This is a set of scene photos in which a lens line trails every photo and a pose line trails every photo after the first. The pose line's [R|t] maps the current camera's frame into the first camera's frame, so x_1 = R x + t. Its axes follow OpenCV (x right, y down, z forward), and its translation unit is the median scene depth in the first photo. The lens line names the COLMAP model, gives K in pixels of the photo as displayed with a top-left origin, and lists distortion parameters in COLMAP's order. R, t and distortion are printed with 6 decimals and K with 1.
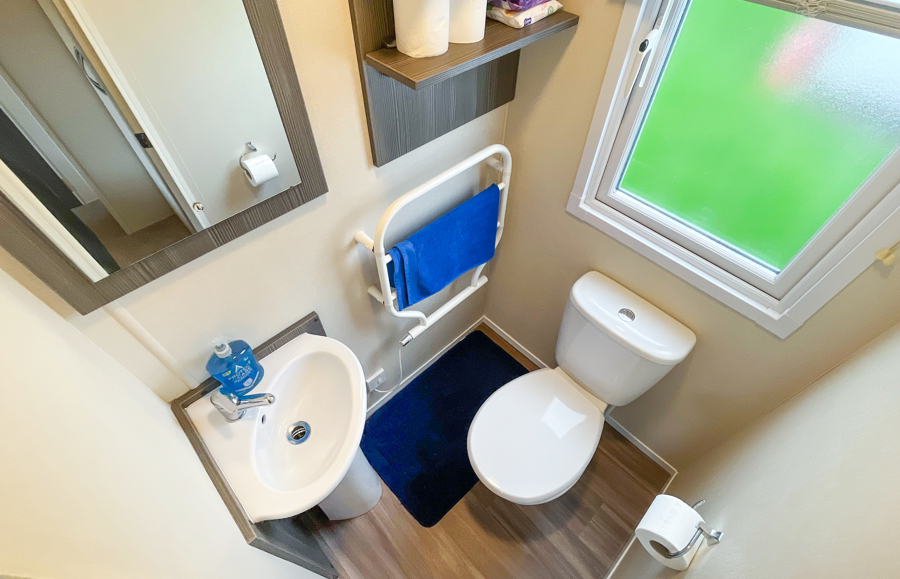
lens RADIAL K [[417.3, 0, 450.0], [0, 417.3, 289.5], [0, 0, 1]] dist [0.016976, -0.000062]
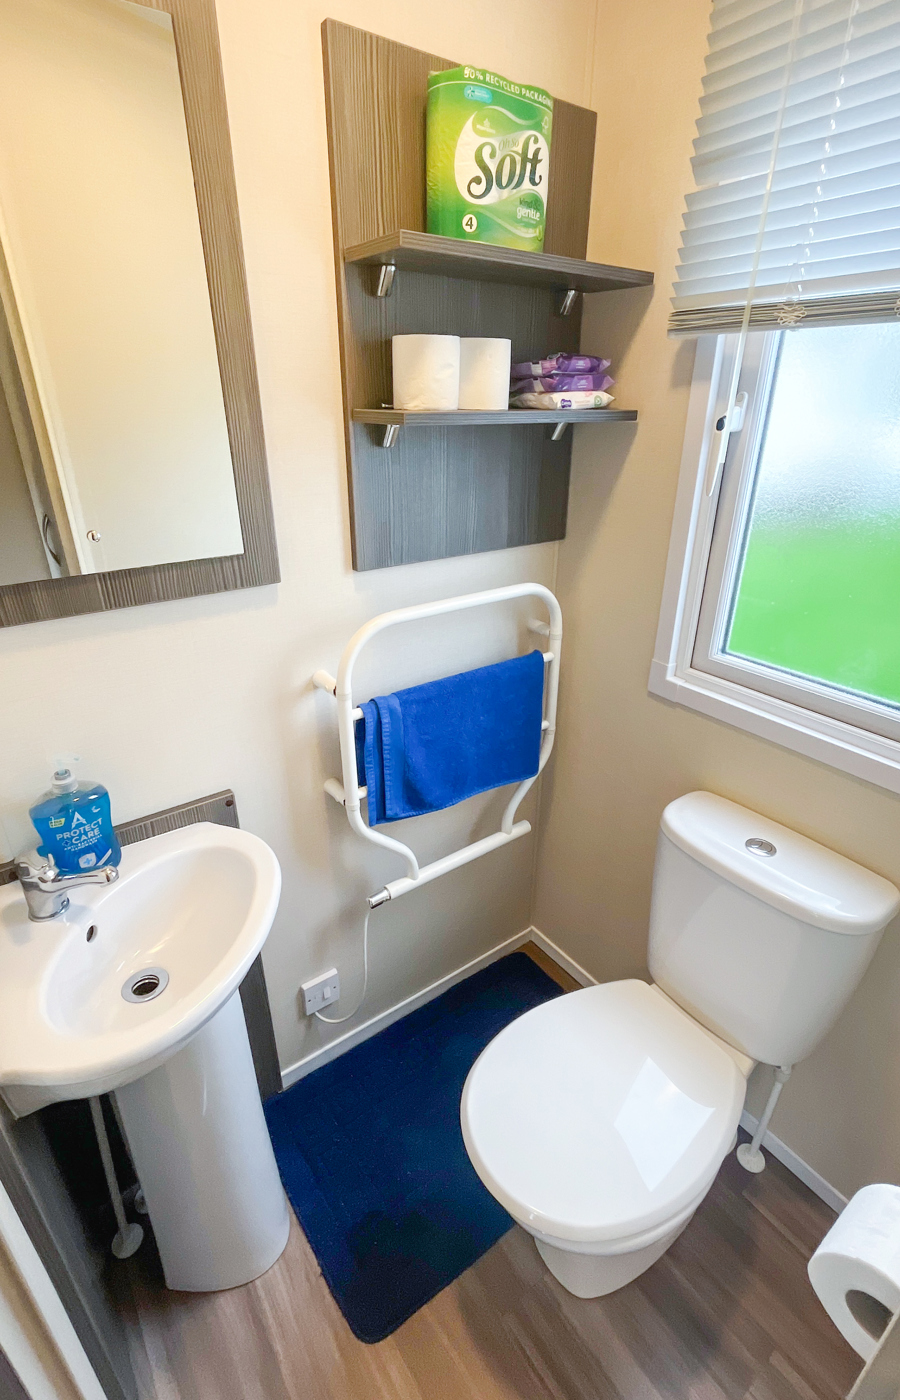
lens RADIAL K [[650.5, 0, 450.0], [0, 650.5, 700.0], [0, 0, 1]] dist [0.013836, 0.000156]
pose [[0.991330, 0.049771, -0.121604, 0.104444], [-0.097688, 0.898110, -0.428784, 0.294502], [0.087873, 0.436945, 0.895185, 0.092659]]
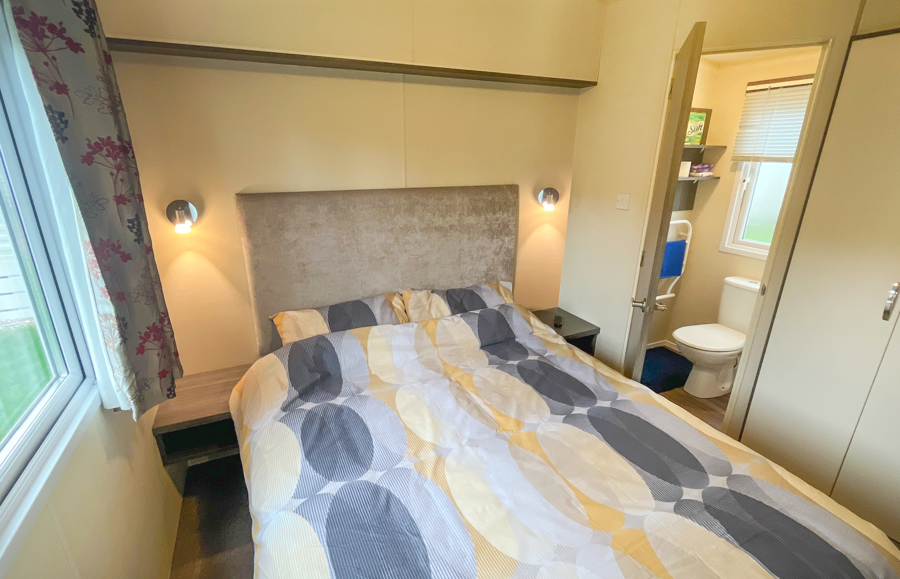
lens RADIAL K [[418.1, 0, 450.0], [0, 418.1, 289.5], [0, 0, 1]] dist [0.013836, 0.000156]
pose [[0.949484, 0.103425, -0.296282, -0.445479], [-0.246291, 0.830681, -0.499310, 1.599582], [0.194474, 0.547059, 0.814191, -1.124000]]
